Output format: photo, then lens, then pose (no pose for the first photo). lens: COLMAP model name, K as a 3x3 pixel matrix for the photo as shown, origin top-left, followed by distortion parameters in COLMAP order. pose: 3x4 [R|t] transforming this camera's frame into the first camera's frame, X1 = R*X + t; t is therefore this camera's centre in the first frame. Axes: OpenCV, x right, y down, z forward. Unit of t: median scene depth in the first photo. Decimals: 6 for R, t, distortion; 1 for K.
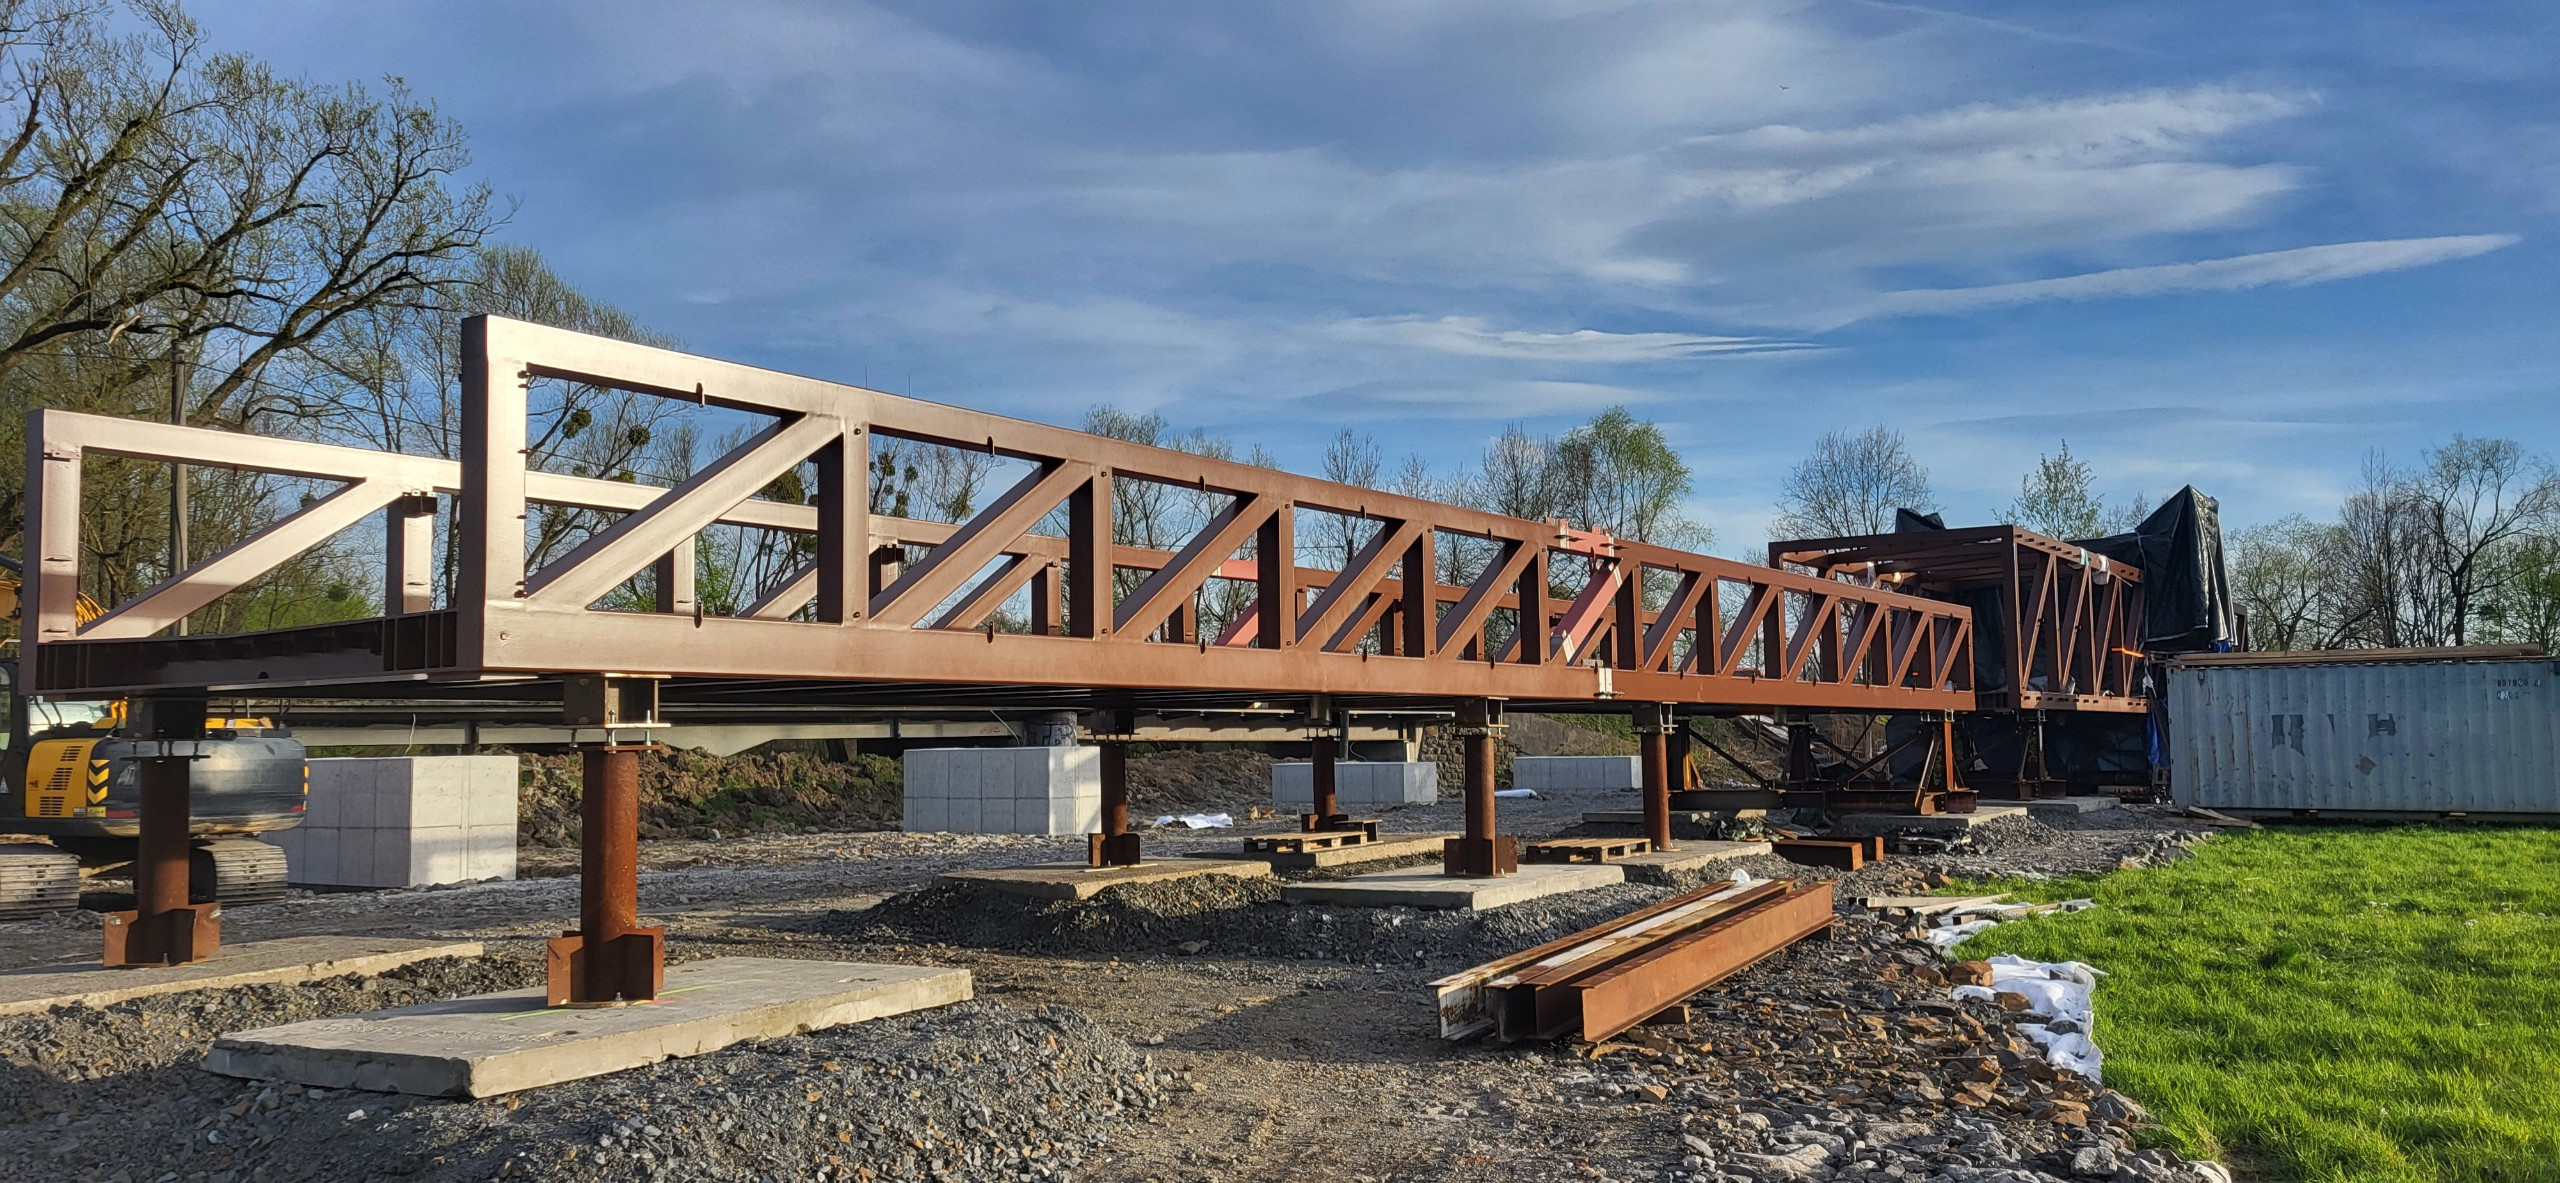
lens RADIAL K [[1915.0, 0, 1255.6], [0, 1915.0, 600.1], [0, 0, 1]] dist [0.048453, 0.001315]
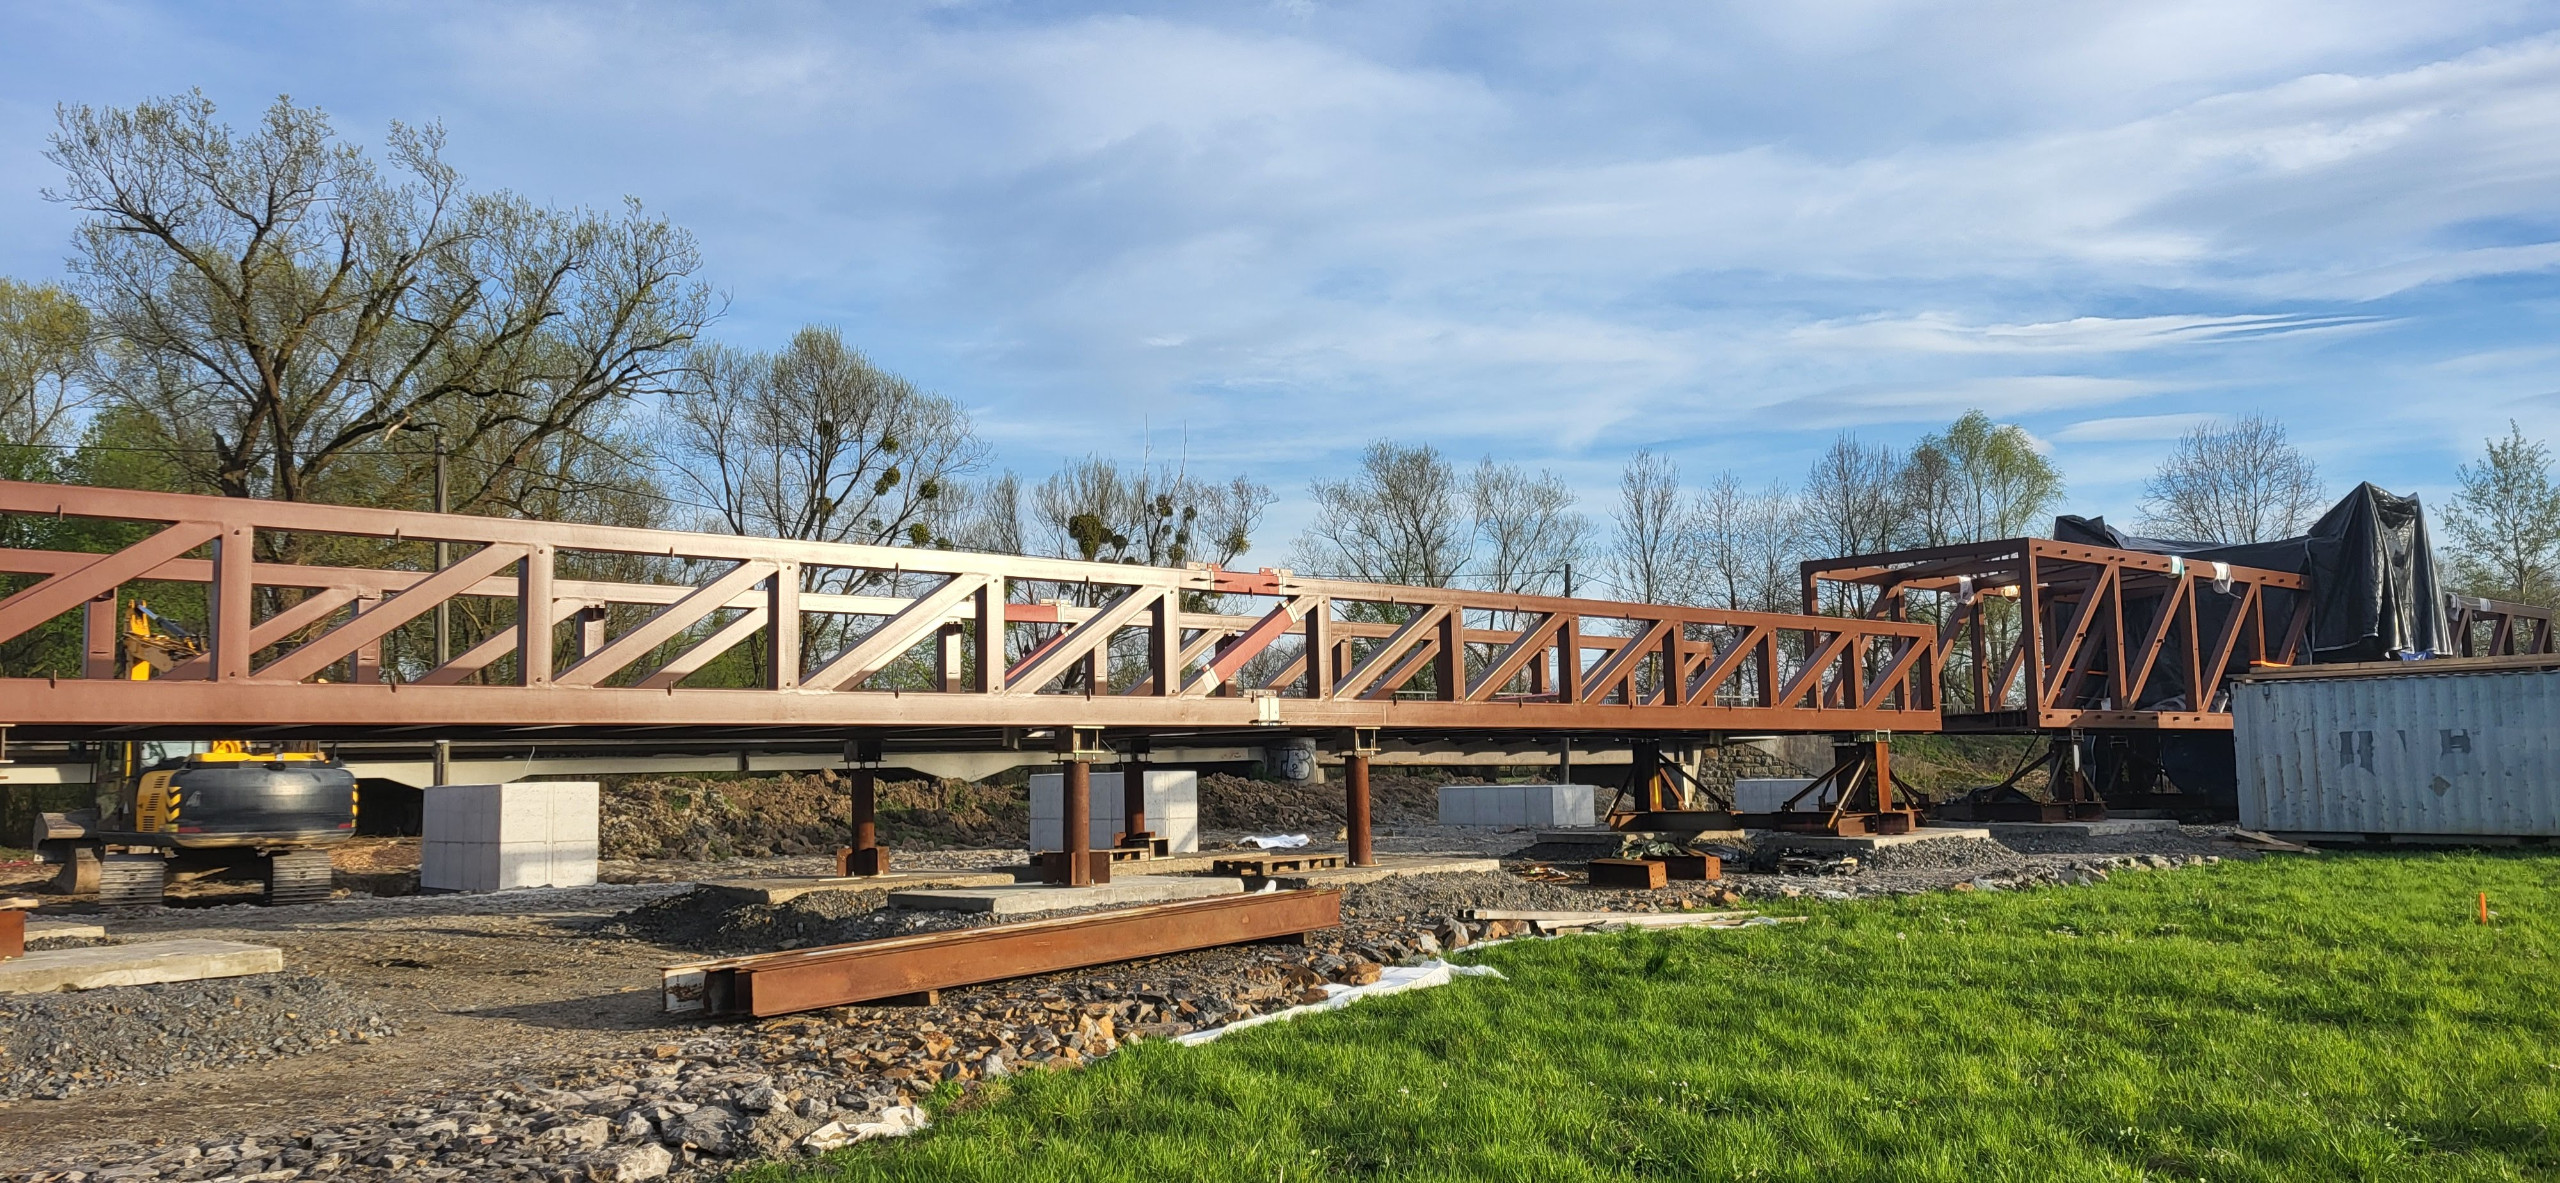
lens RADIAL K [[1906.6, 0, 1221.5], [0, 1906.6, 642.0], [0, 0, 1]] dist [0.058794, -0.006295]
pose [[0.968288, -0.021891, -0.248875, 0.235815], [0.024147, 0.999690, 0.006014, -0.002375], [0.248666, -0.011833, 0.968517, -0.035254]]
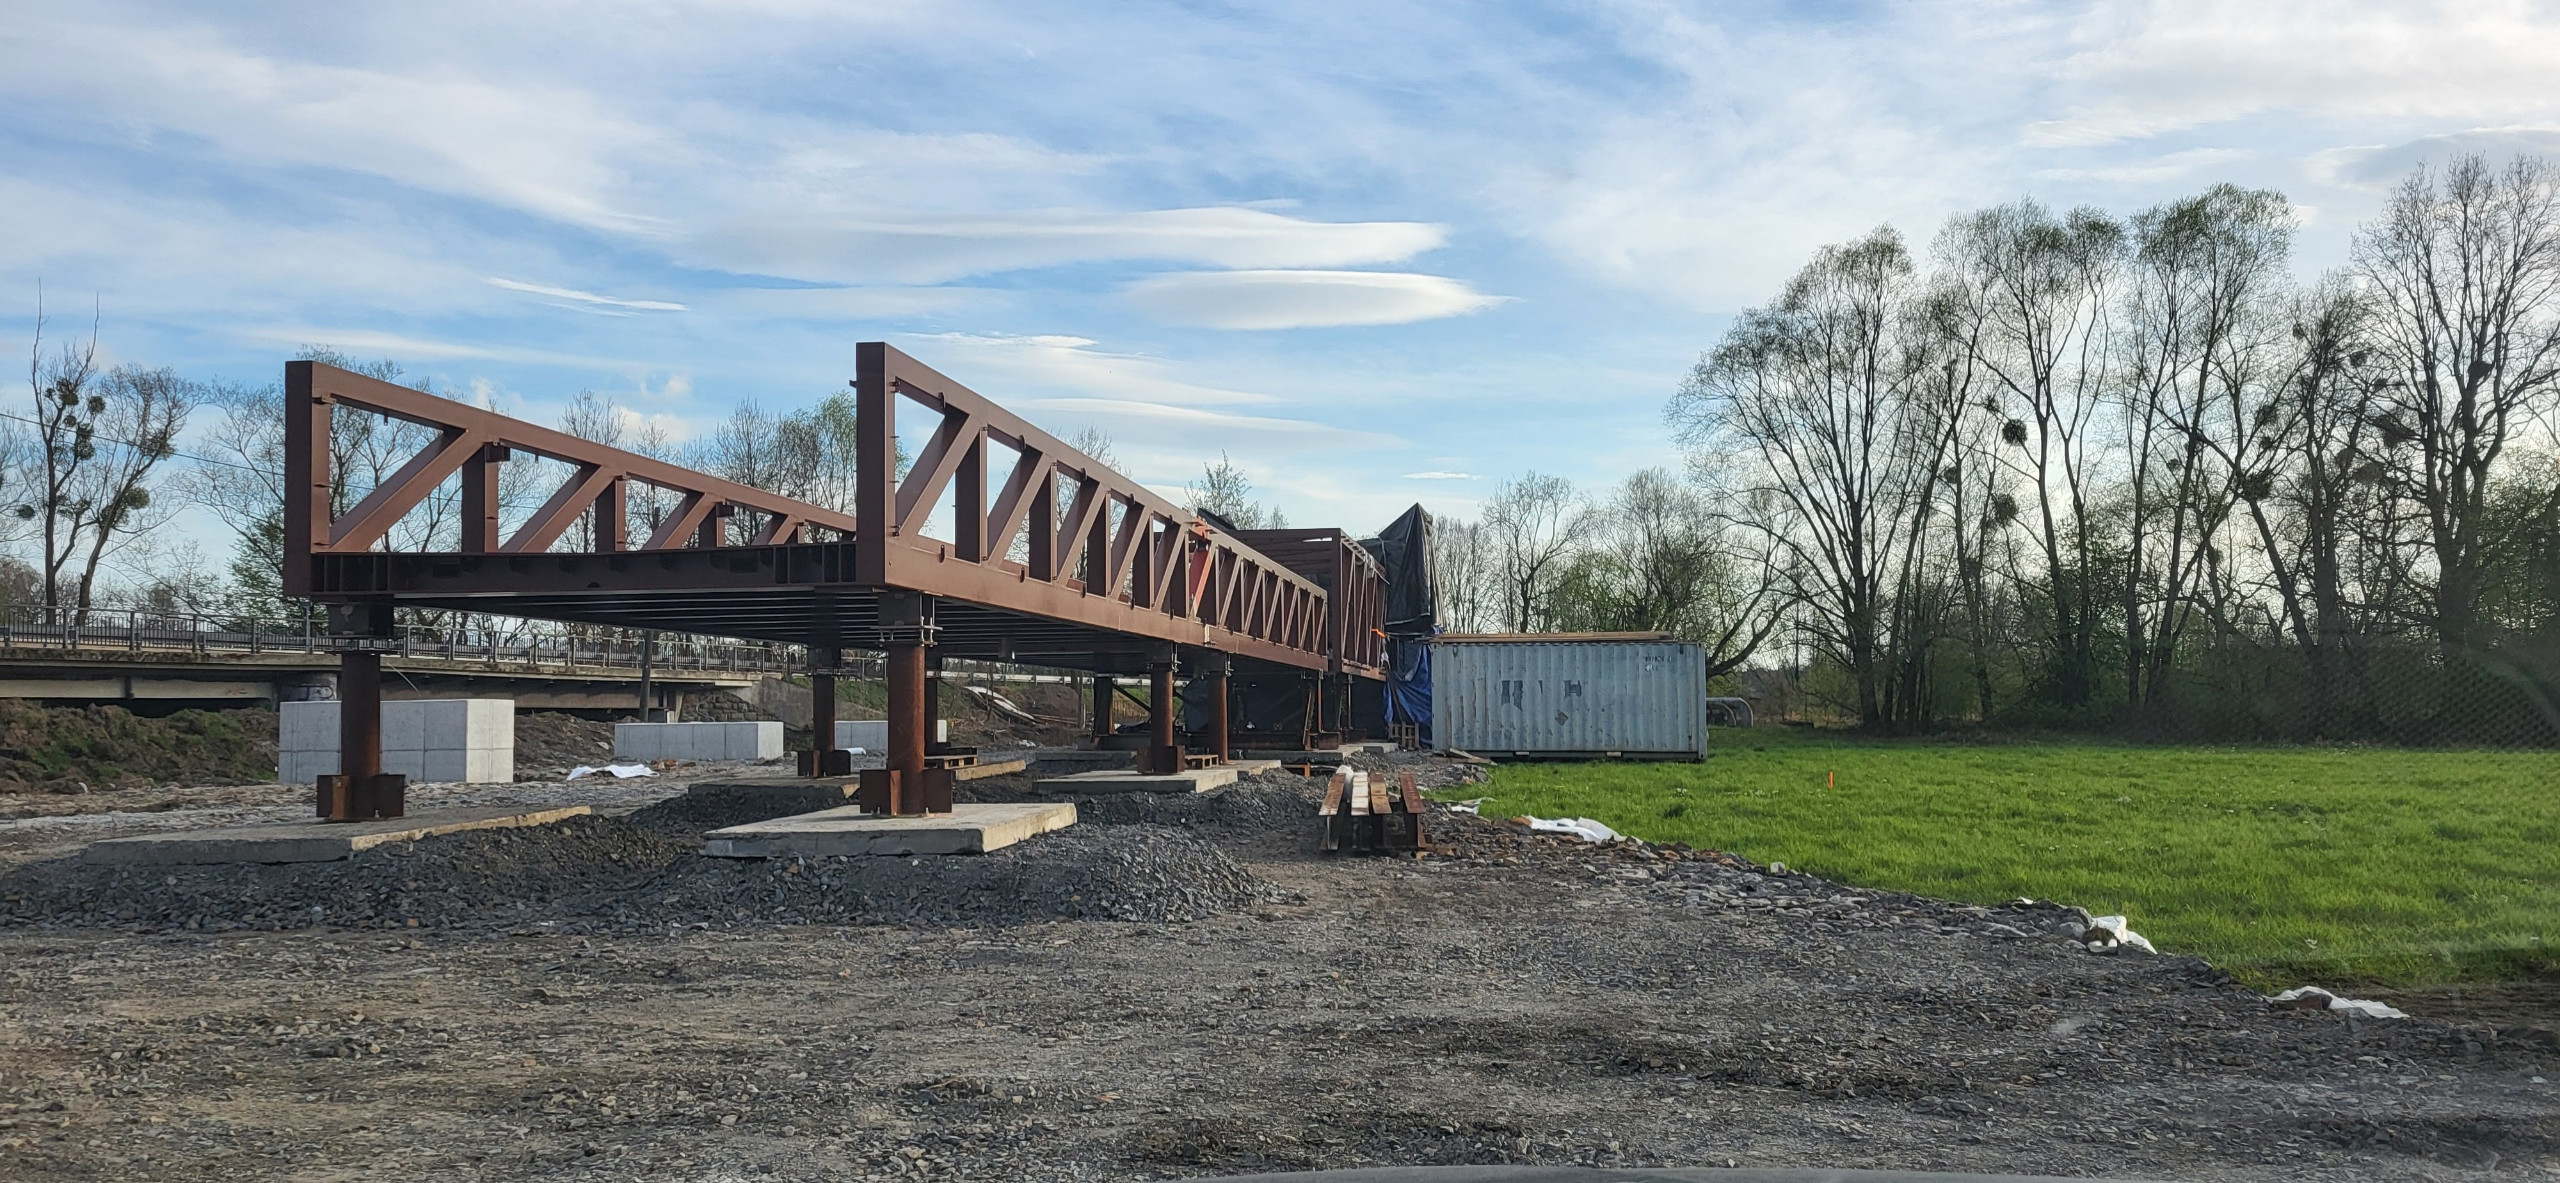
lens RADIAL K [[1915.0, 0, 1255.6], [0, 1915.0, 600.1], [0, 0, 1]] dist [0.048453, 0.001315]
pose [[0.902440, 0.032709, 0.429572, -0.193585], [-0.036762, 0.999323, 0.001136, 0.008974], [-0.429244, -0.016817, 0.903032, -0.111616]]
